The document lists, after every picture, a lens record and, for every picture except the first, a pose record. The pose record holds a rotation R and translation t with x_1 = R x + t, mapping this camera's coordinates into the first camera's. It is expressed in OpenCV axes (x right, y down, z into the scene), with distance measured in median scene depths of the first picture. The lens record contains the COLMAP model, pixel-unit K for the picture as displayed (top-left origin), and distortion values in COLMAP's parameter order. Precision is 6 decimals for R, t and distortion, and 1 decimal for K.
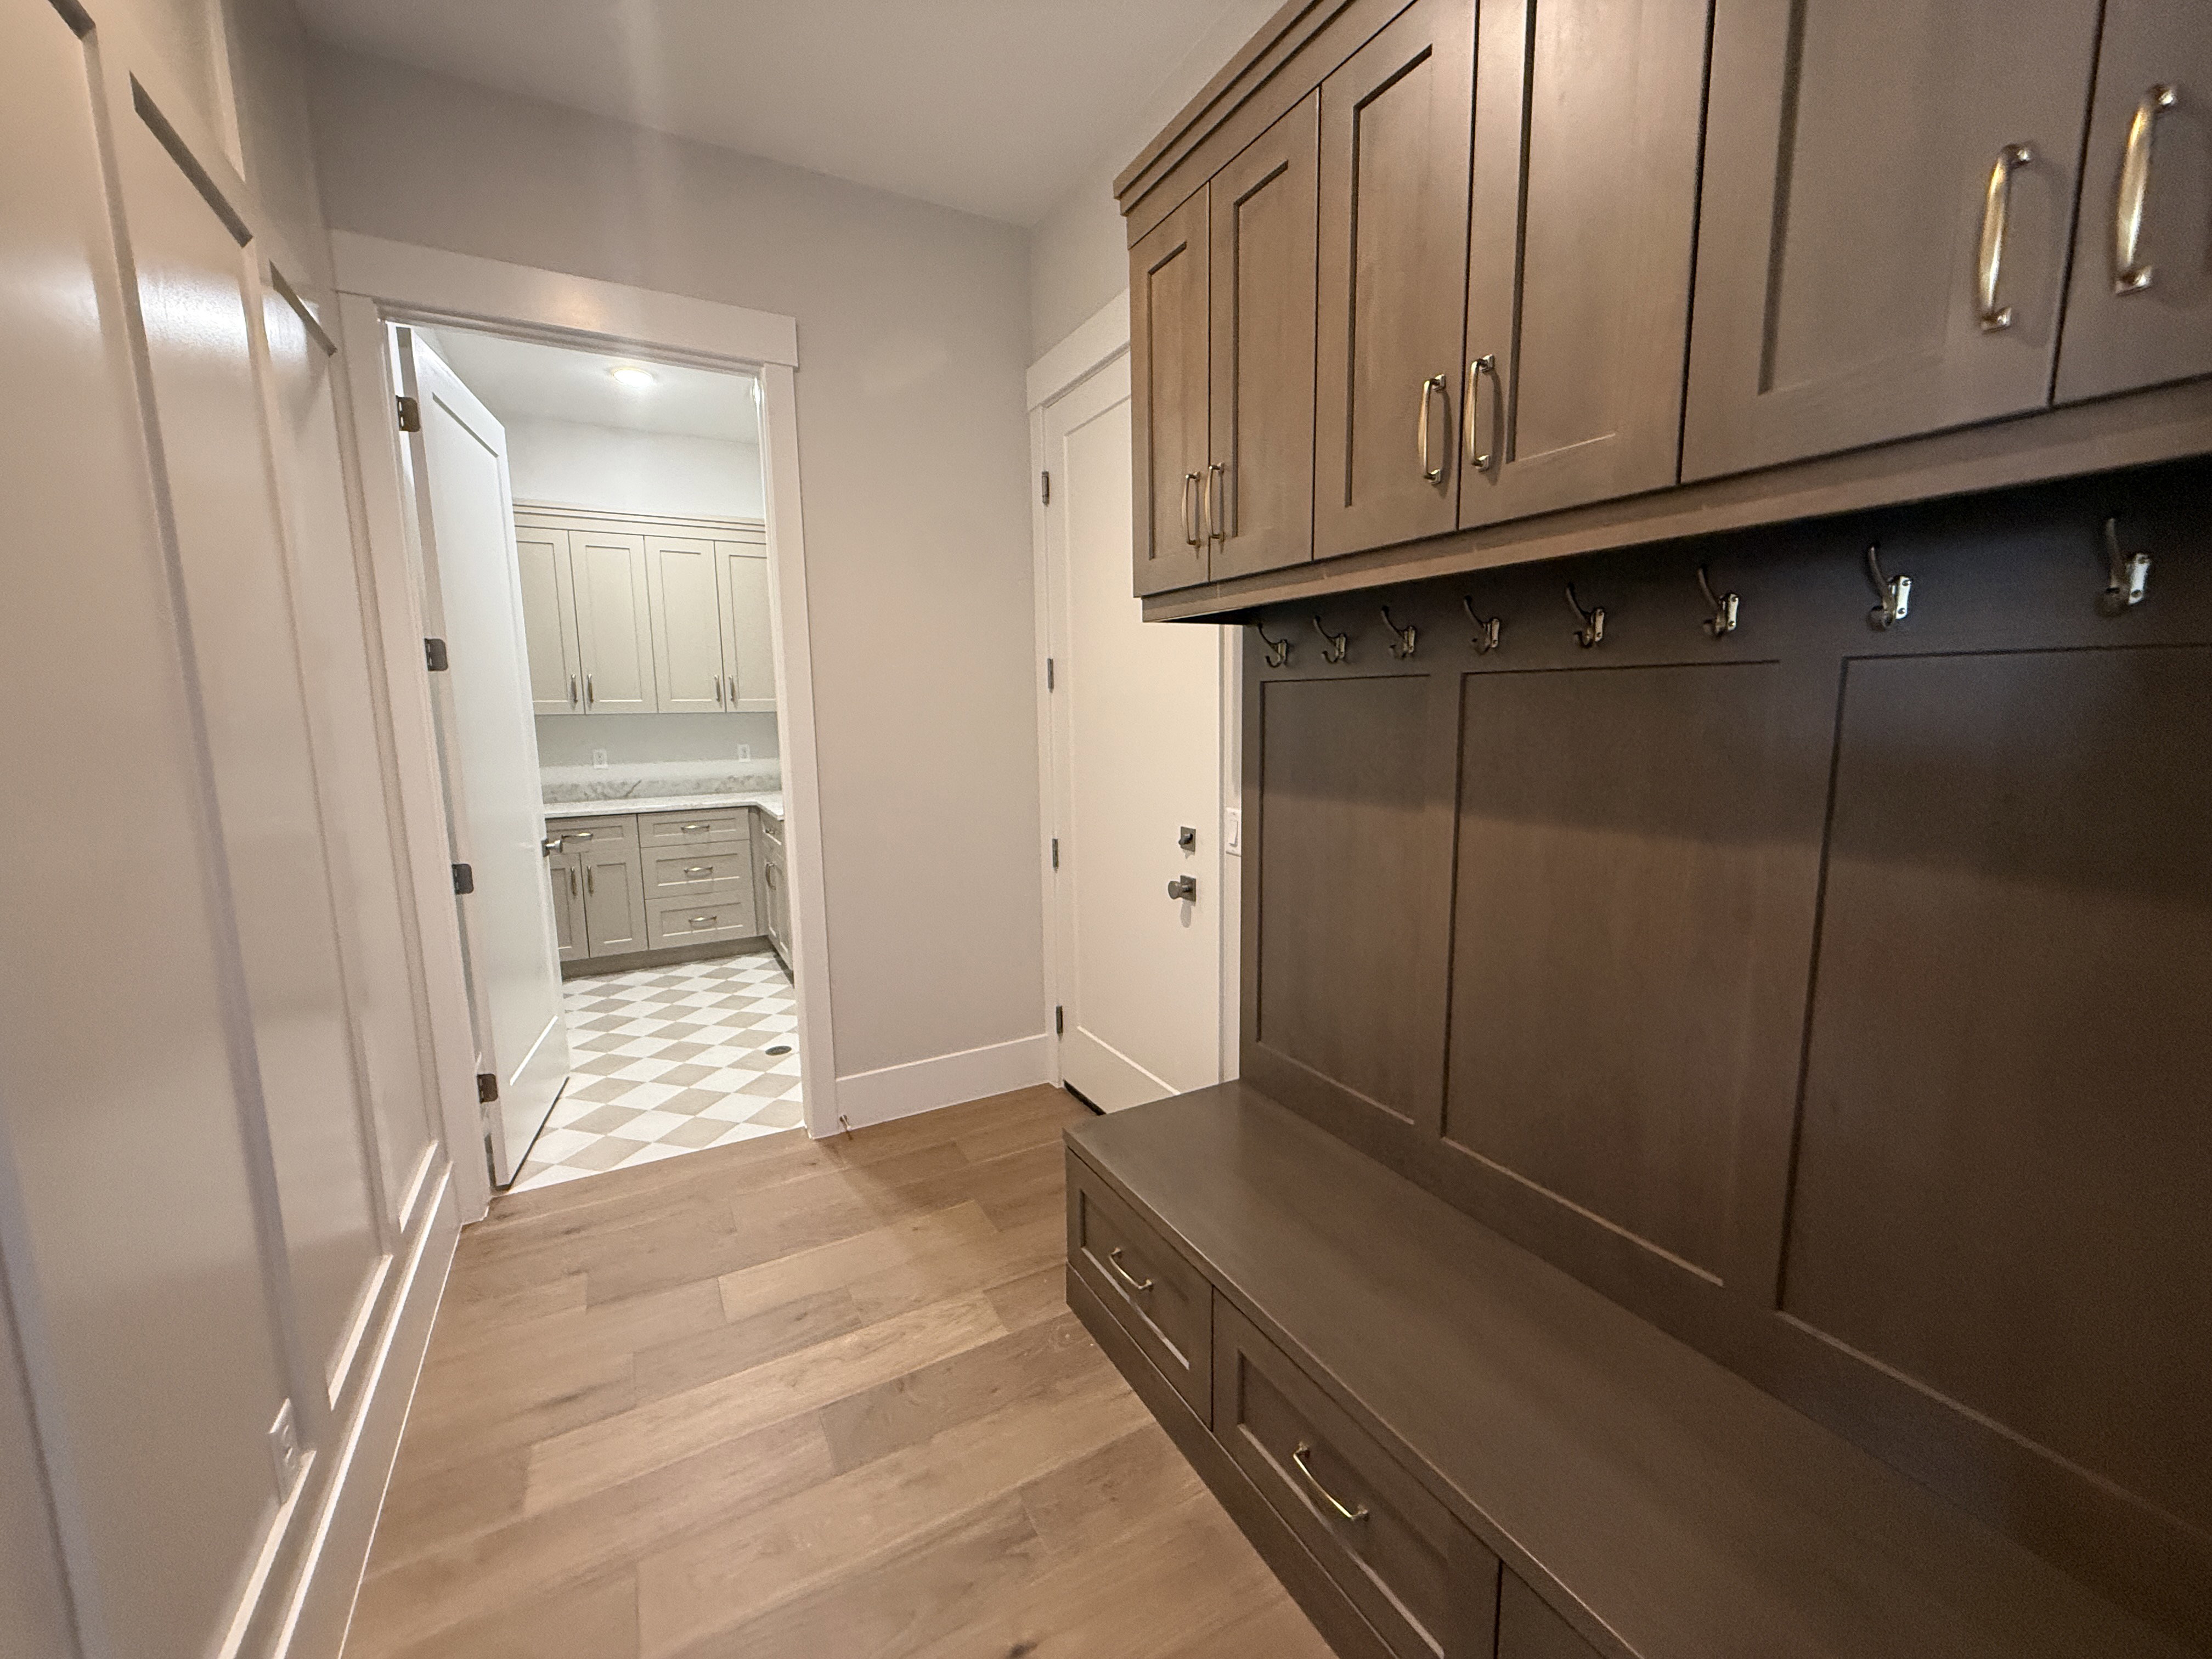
lens RADIAL K [[884.2, 0, 1105.5], [0, 884.2, 829.9], [0, 0, 1]] dist [0.001096, 0.000315]
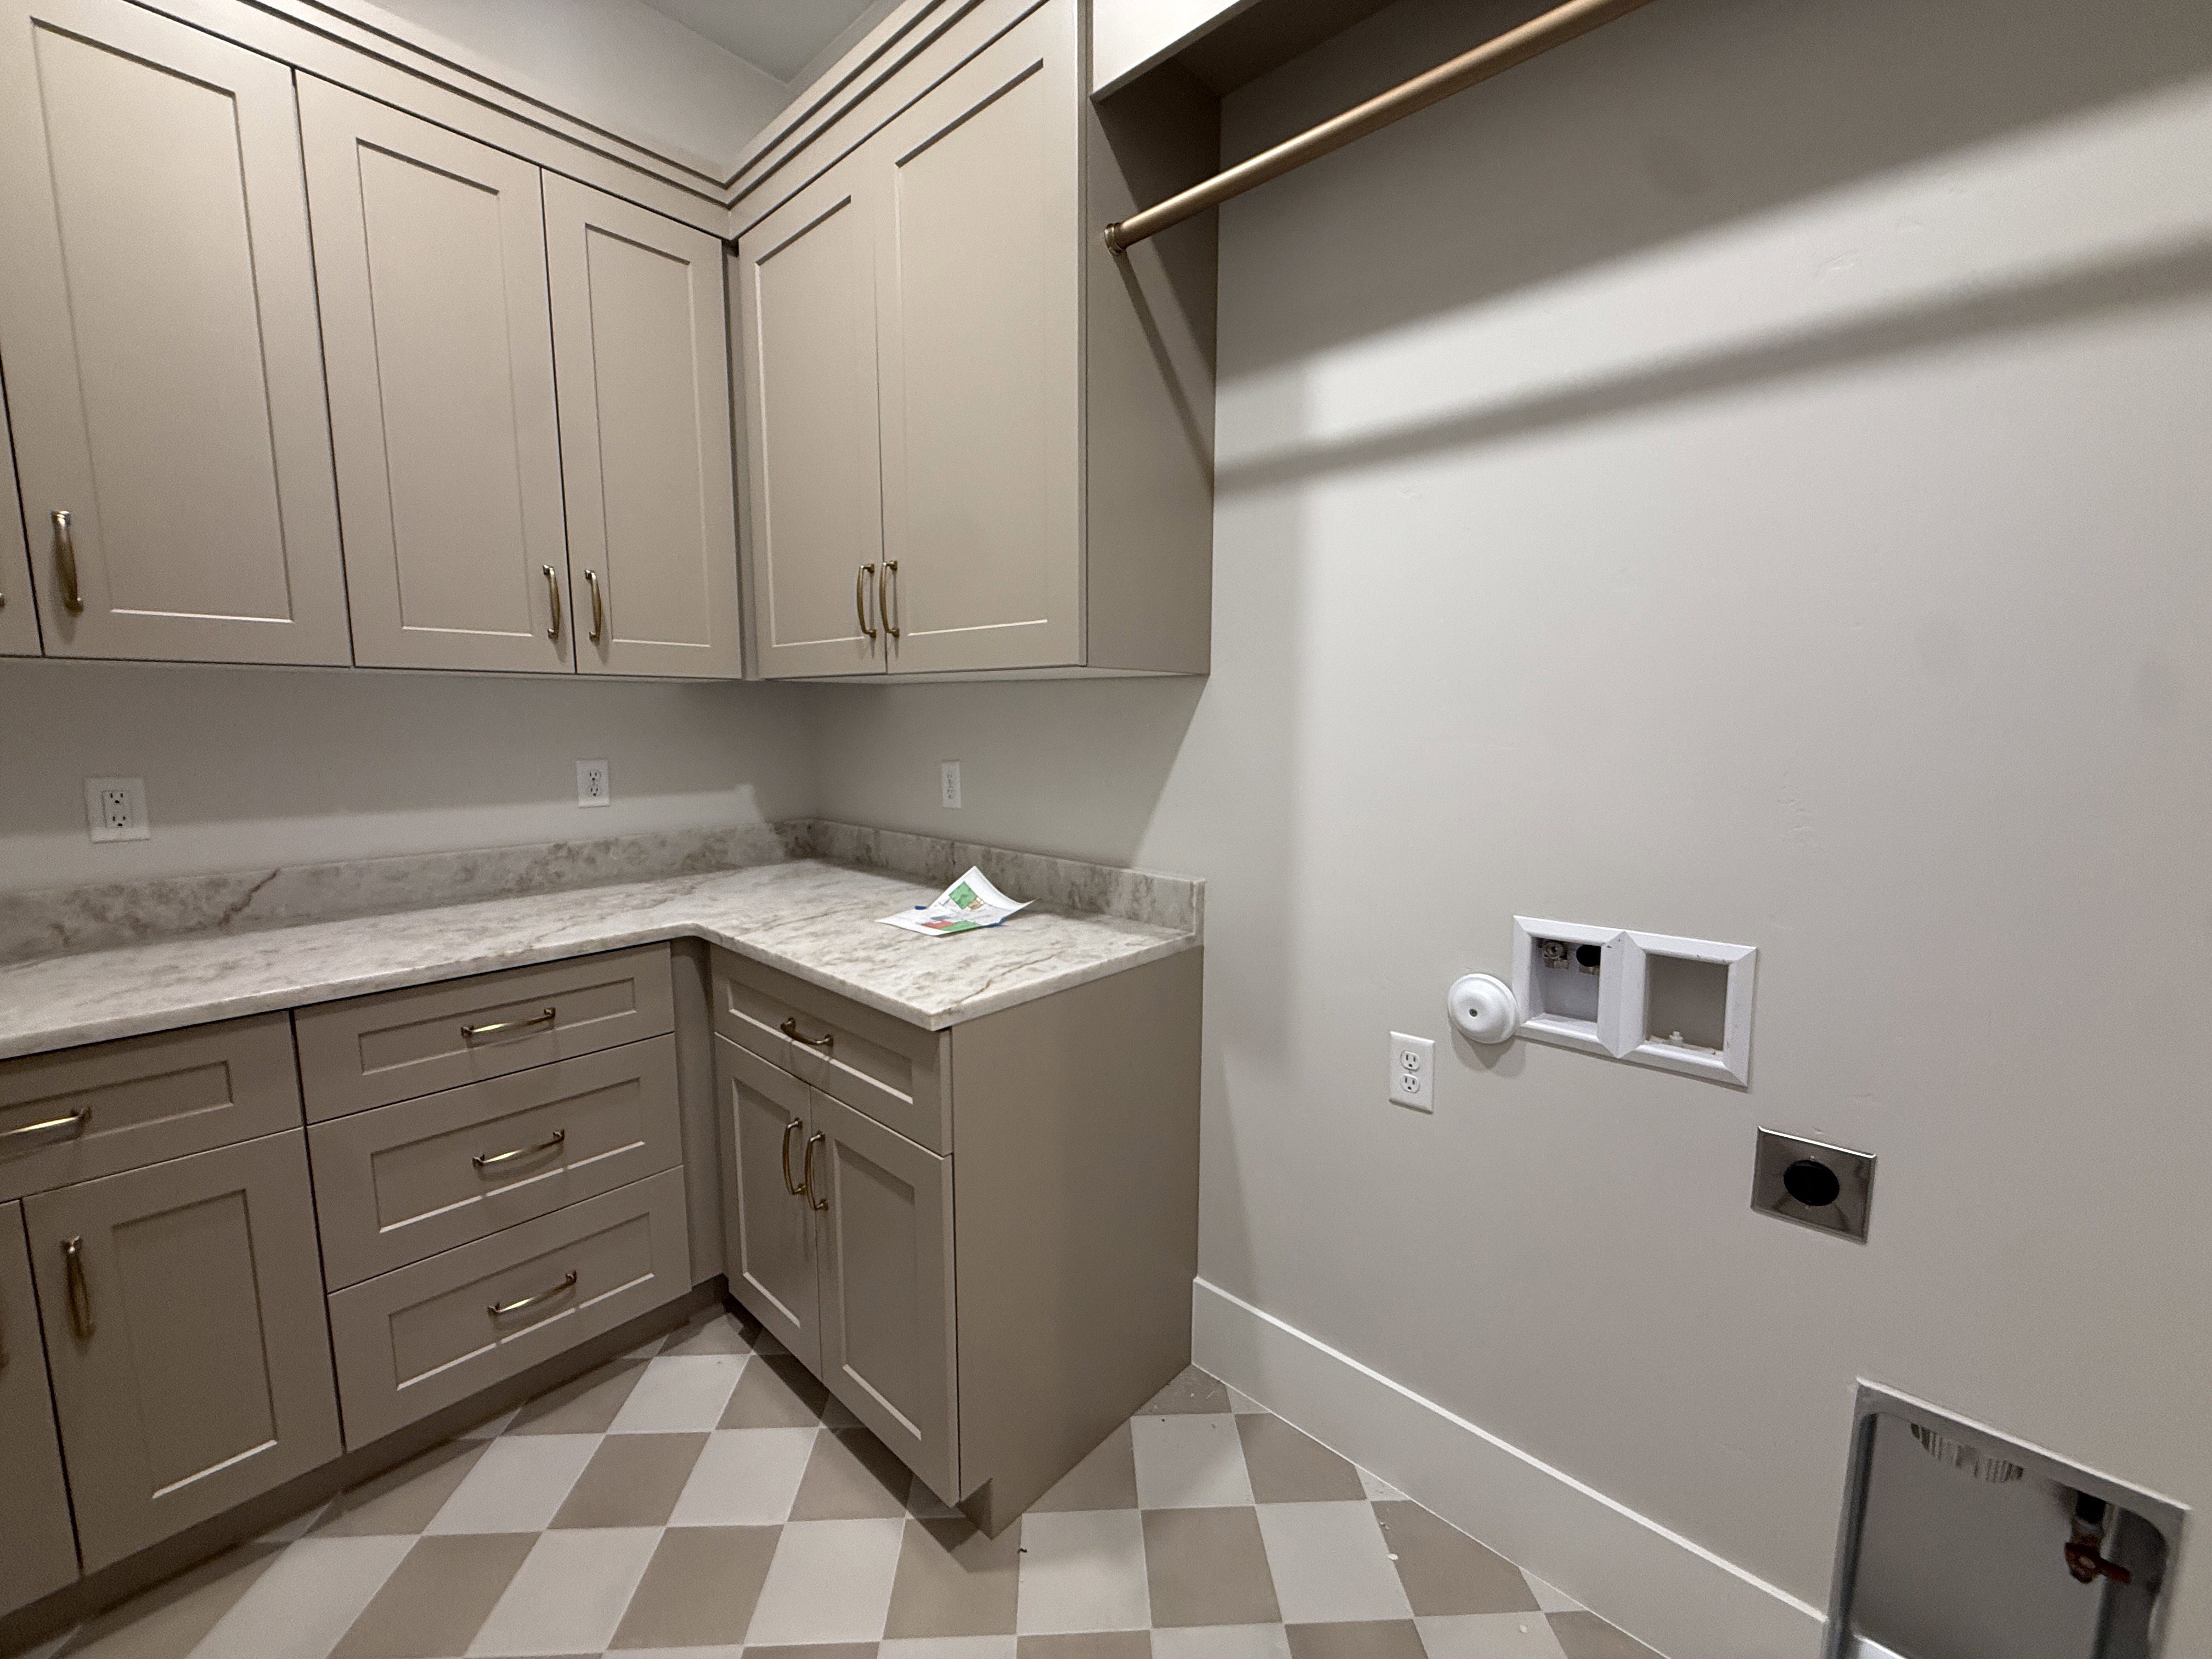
lens RADIAL K [[884.2, 0, 1107.1], [0, 884.2, 827.1], [0, 0, 1]] dist [0.001096, 0.000315]
pose [[0.948253, -0.024834, 0.316543, -0.348233], [0.028751, 0.999557, -0.007707, -0.063371], [-0.316211, 0.016409, 0.948547, 0.608483]]
